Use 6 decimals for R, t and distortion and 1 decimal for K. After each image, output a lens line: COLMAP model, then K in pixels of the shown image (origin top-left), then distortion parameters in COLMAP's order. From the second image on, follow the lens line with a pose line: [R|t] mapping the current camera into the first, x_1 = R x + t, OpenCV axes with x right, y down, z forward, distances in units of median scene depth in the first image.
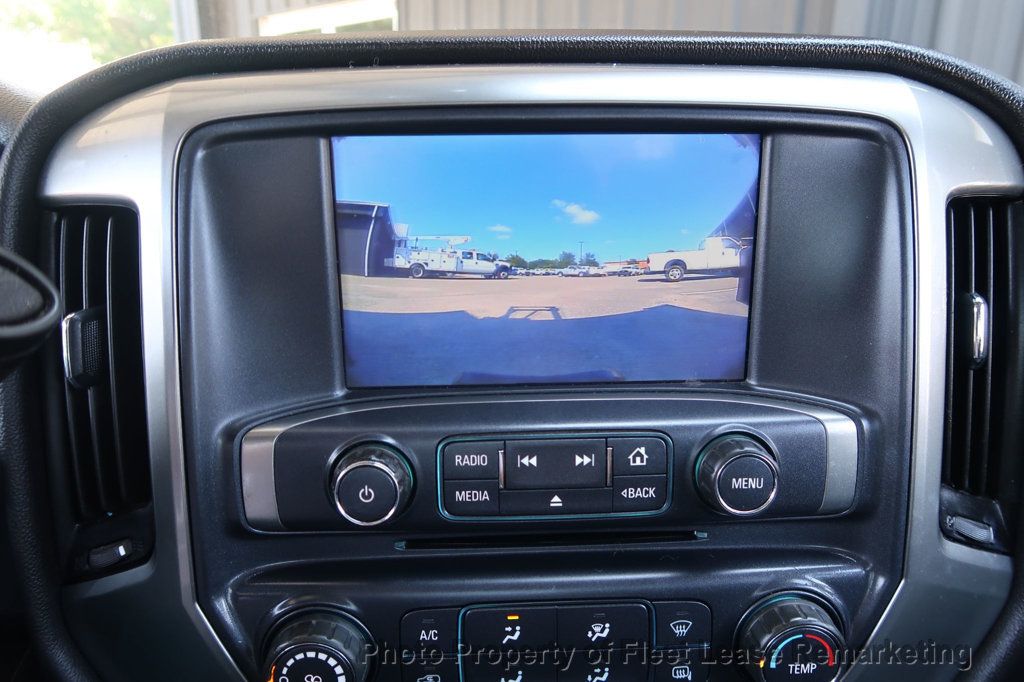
lens RADIAL K [[707.1, 0, 516.1], [0, 707.1, 338.4], [0, 0, 1]] dist [-0.029865, 0.010160]
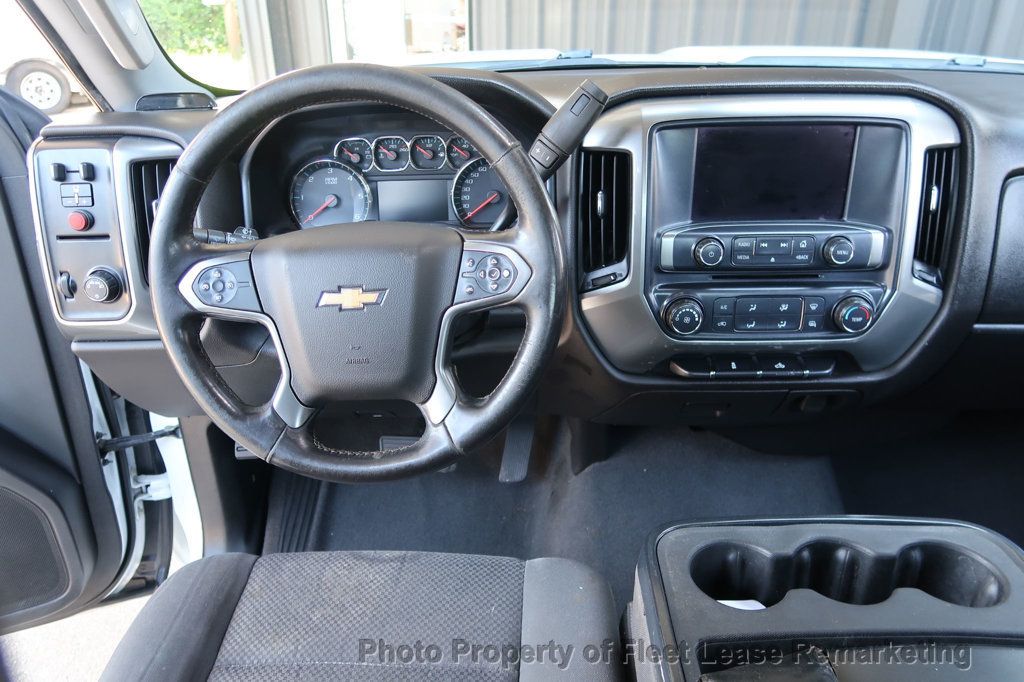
lens RADIAL K [[745.7, 0, 503.3], [0, 745.7, 341.6], [0, 0, 1]] dist [-0.021248, 0.018125]
pose [[0.998852, 0.012842, -0.046142, -0.873068], [-0.005423, 0.987511, 0.157458, 0.090073], [0.047588, -0.157027, 0.986447, -2.028949]]
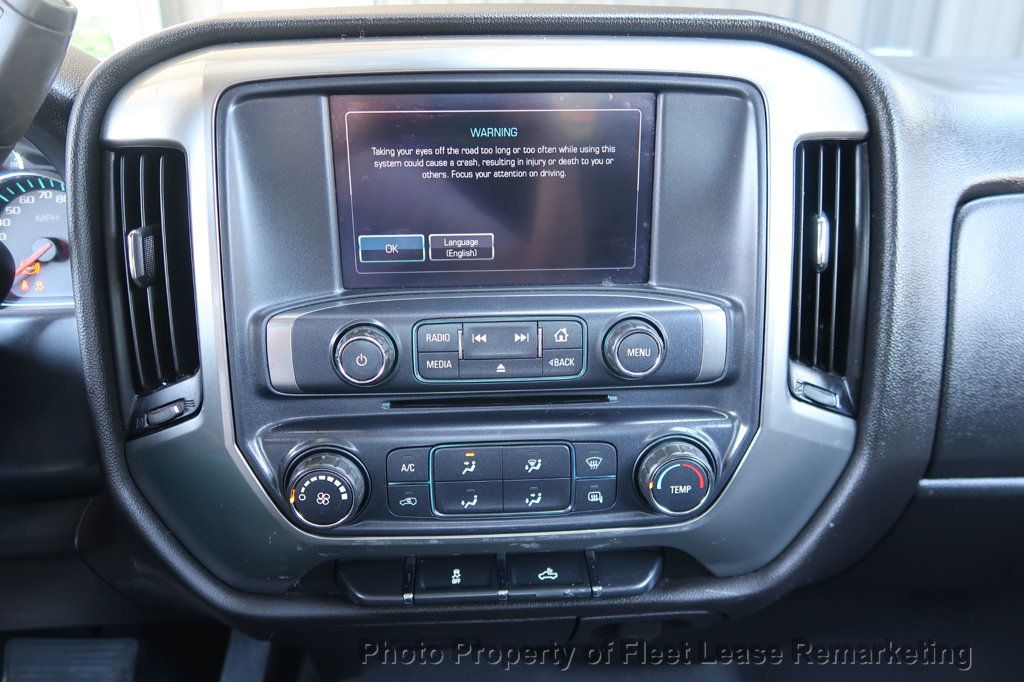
lens RADIAL K [[767.2, 0, 513.2], [0, 767.2, 338.1], [0, 0, 1]] dist [-0.012872, 0.009179]
pose [[0.999905, -0.003257, 0.013426, 0.060228], [0.002373, 0.997859, 0.065360, 0.075317], [-0.013610, -0.065321, 0.997771, -0.463419]]
